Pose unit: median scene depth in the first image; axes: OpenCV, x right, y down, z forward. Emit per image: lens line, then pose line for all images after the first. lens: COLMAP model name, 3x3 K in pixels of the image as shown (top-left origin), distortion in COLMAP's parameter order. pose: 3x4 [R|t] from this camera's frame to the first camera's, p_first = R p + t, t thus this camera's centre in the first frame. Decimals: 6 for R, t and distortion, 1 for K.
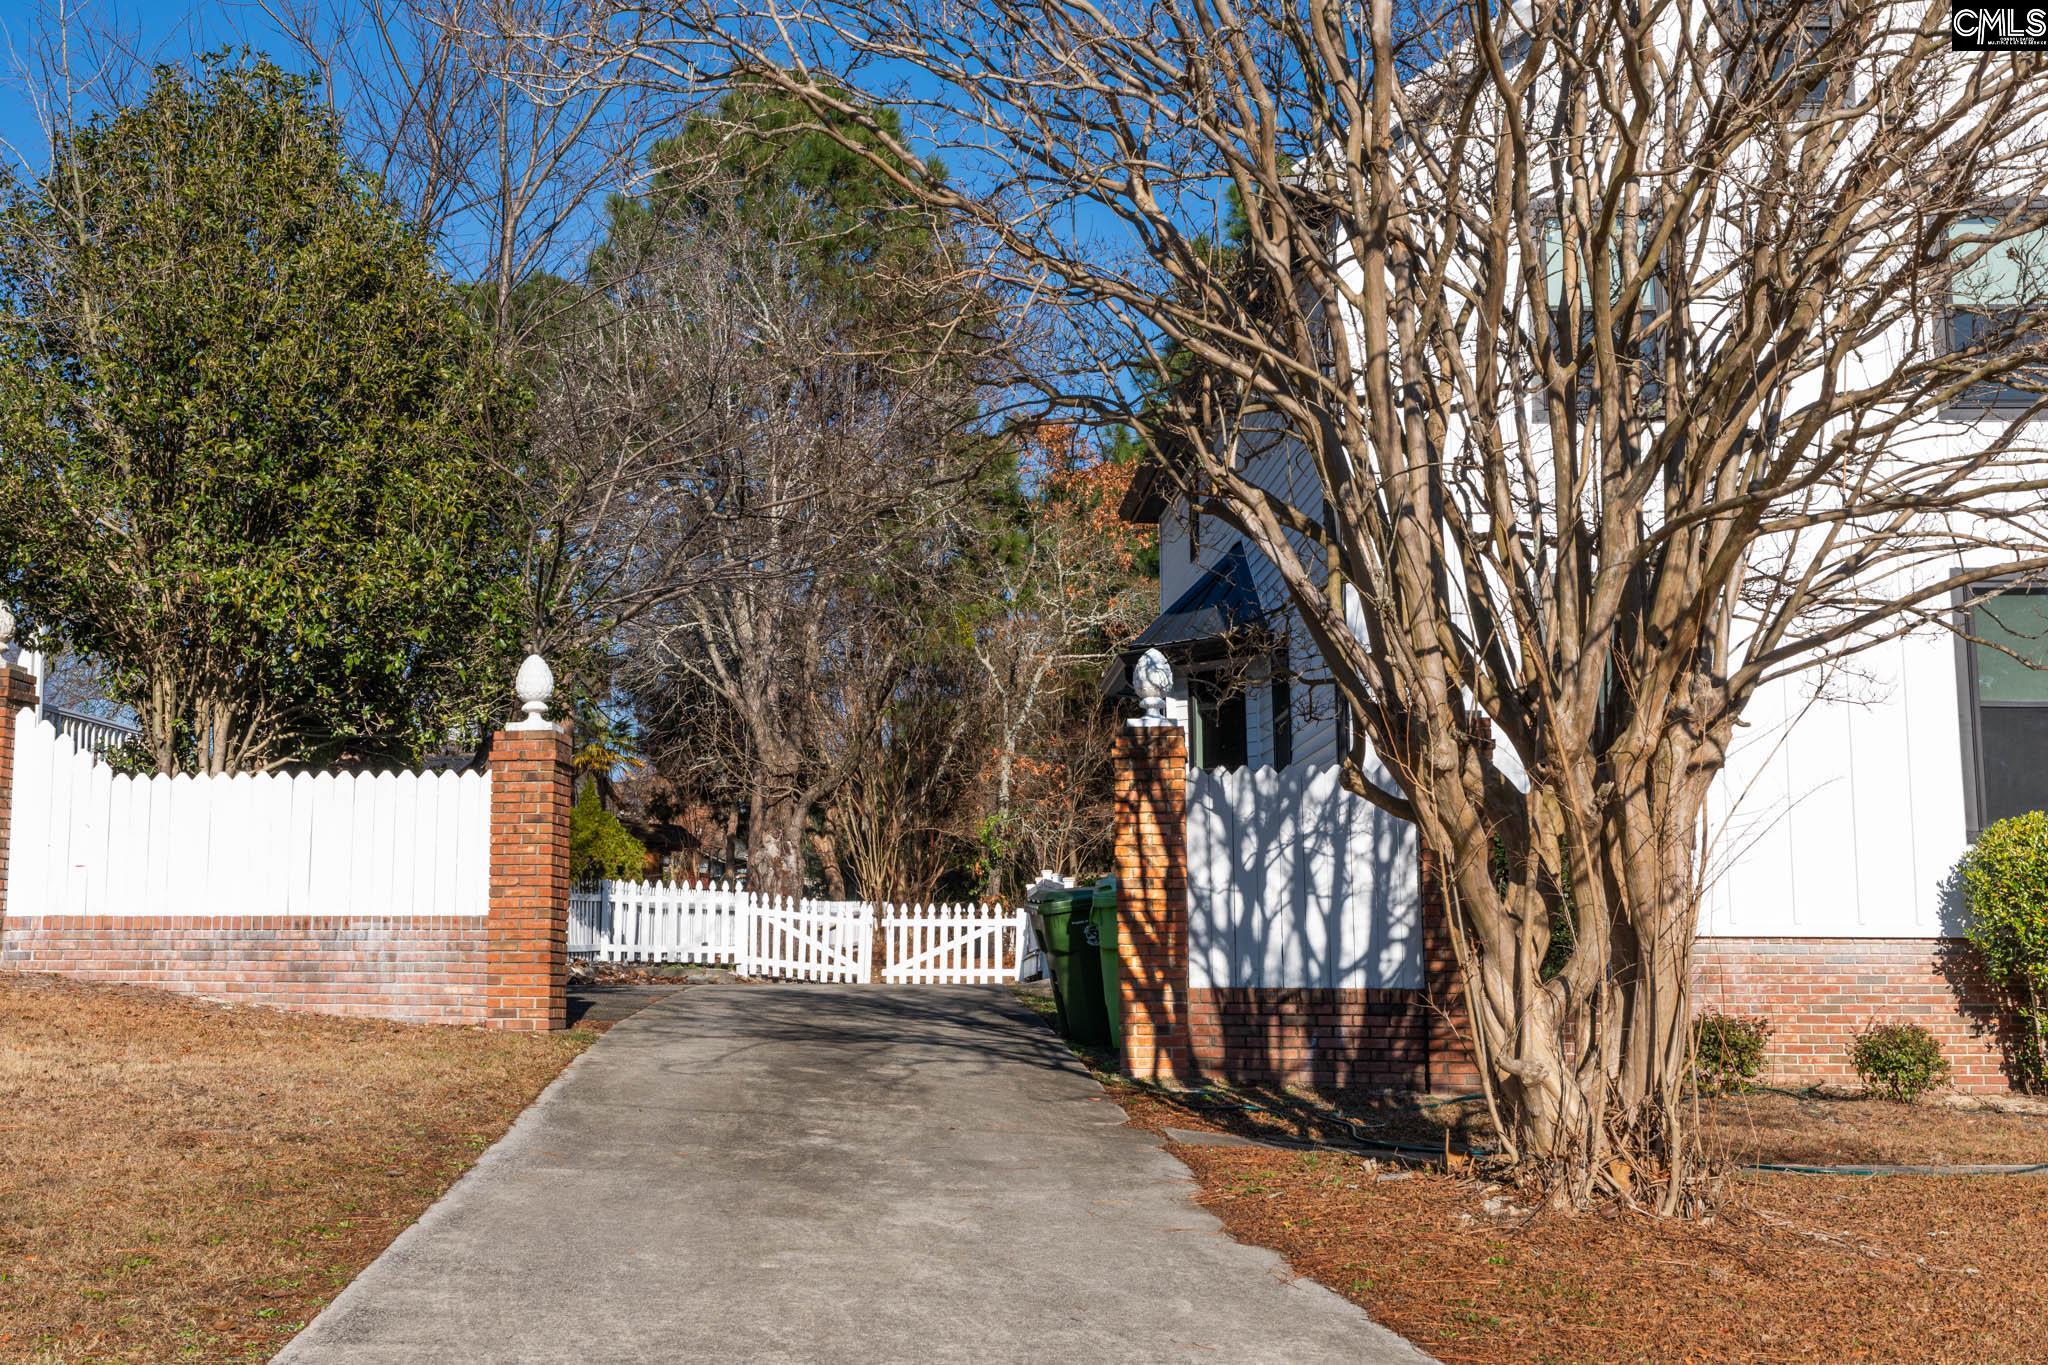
lens RADIAL K [[2159.5, 0, 1024.0], [0, 2159.5, 682.5], [0, 0, 1]] dist [0.002217, 0.000880]
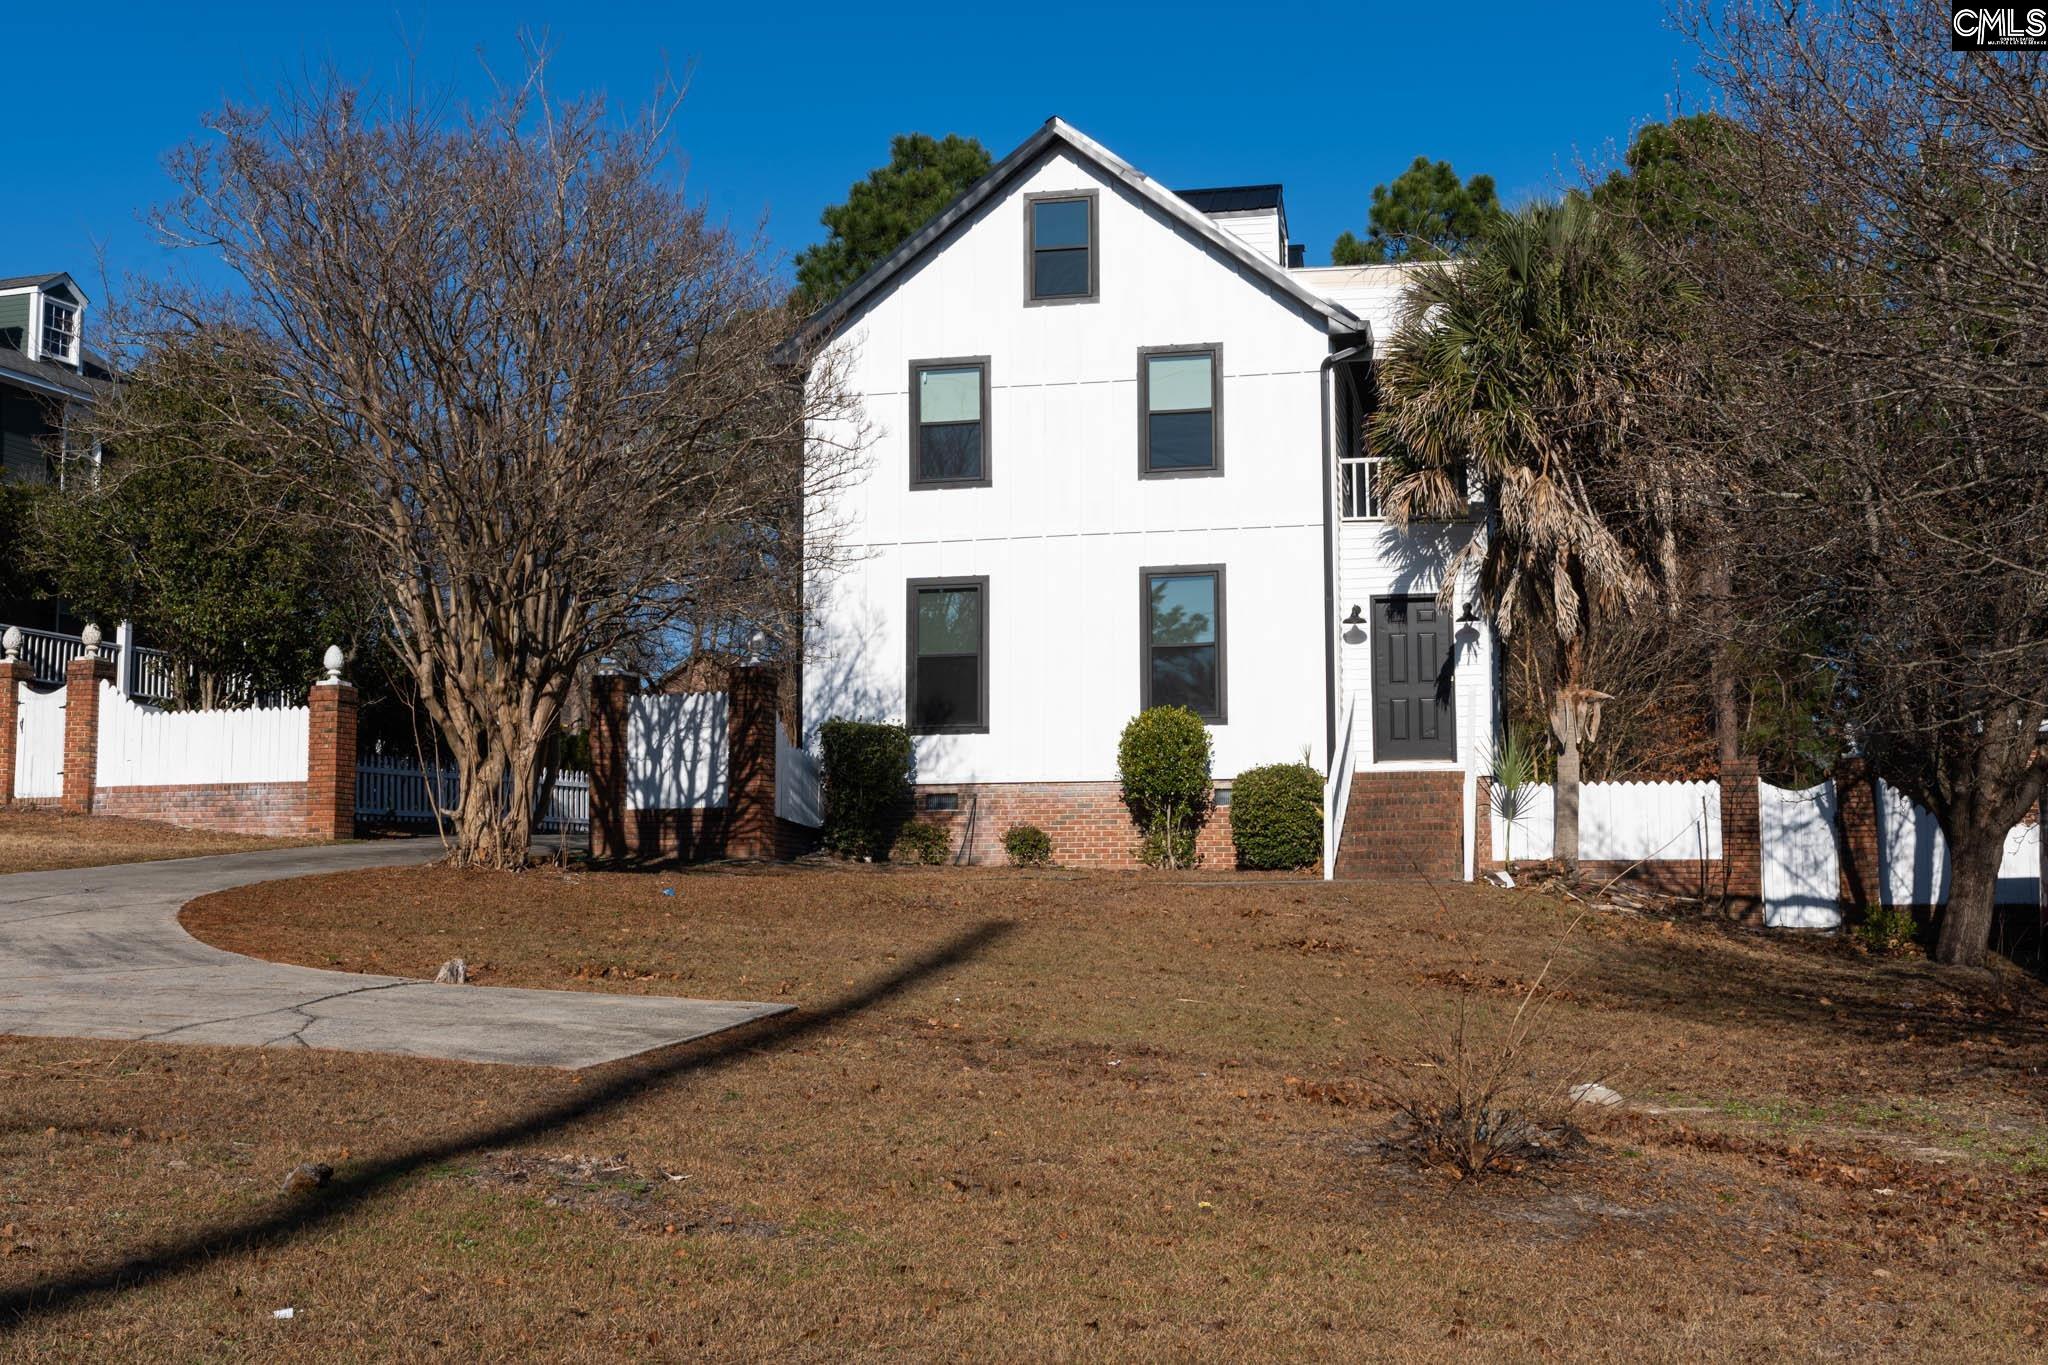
lens RADIAL K [[2159.5, 0, 1024.0], [0, 2159.5, 682.5], [0, 0, 1]] dist [0.002217, 0.000880]
pose [[0.981120, -0.027506, -0.191432, 0.792036], [0.036028, 0.998502, 0.041180, -0.039039], [0.190012, -0.047299, 0.980642, -0.815002]]
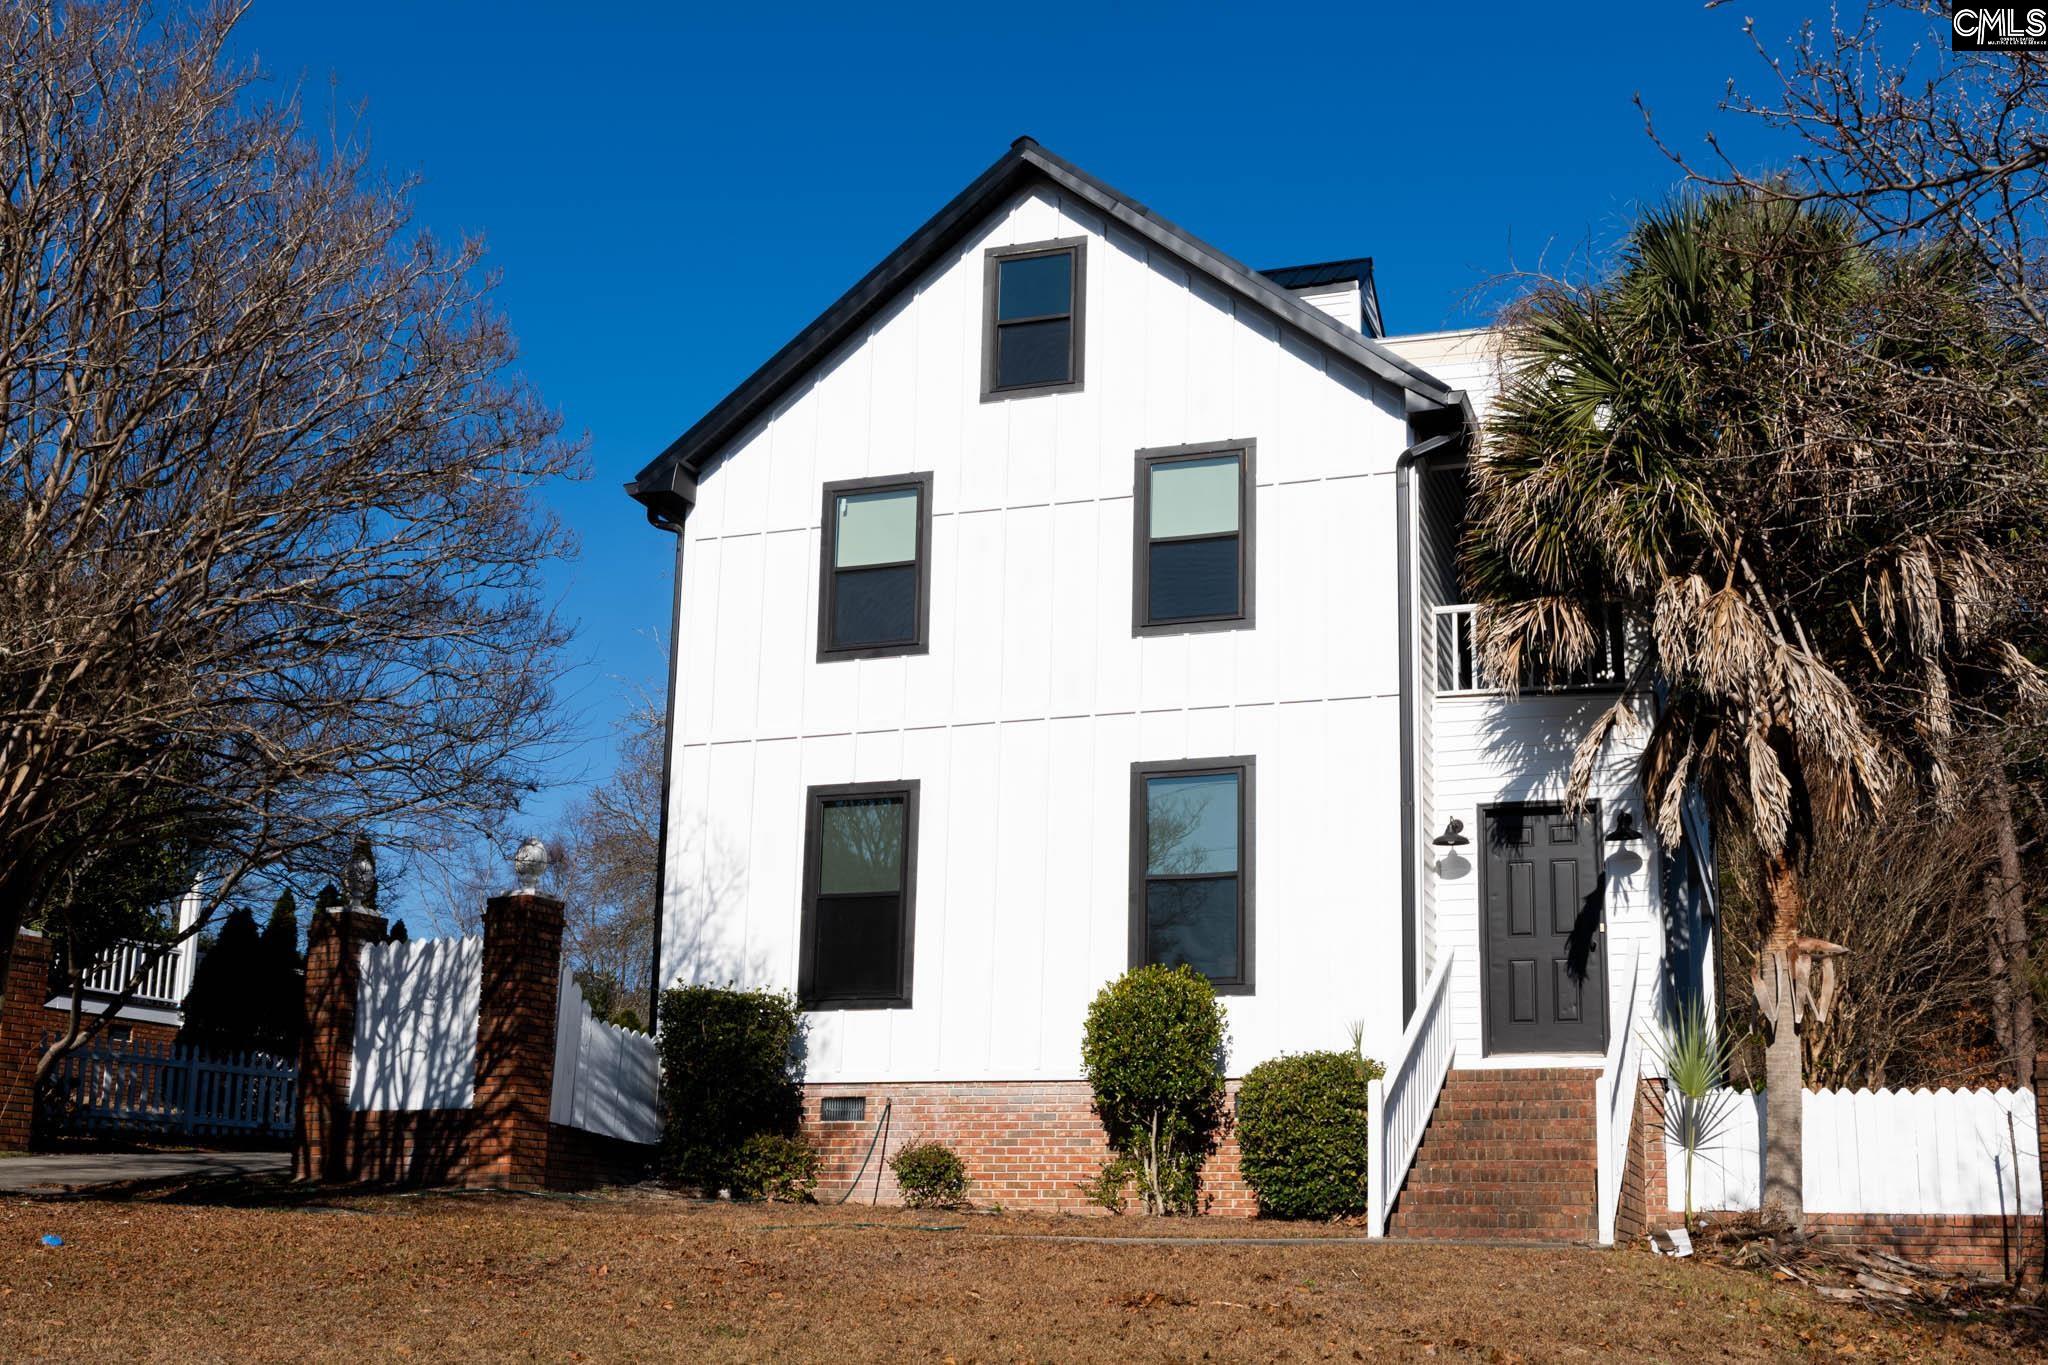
lens RADIAL K [[2256.1, 0, 1026.0], [0, 2256.1, 790.0], [0, 0, 1]] dist [0.010020, -0.011953]
pose [[0.957931, -0.047554, -0.283031, 0.854811], [0.031357, 0.997615, -0.061486, 0.043552], [0.285280, 0.050024, 0.957138, -0.191690]]
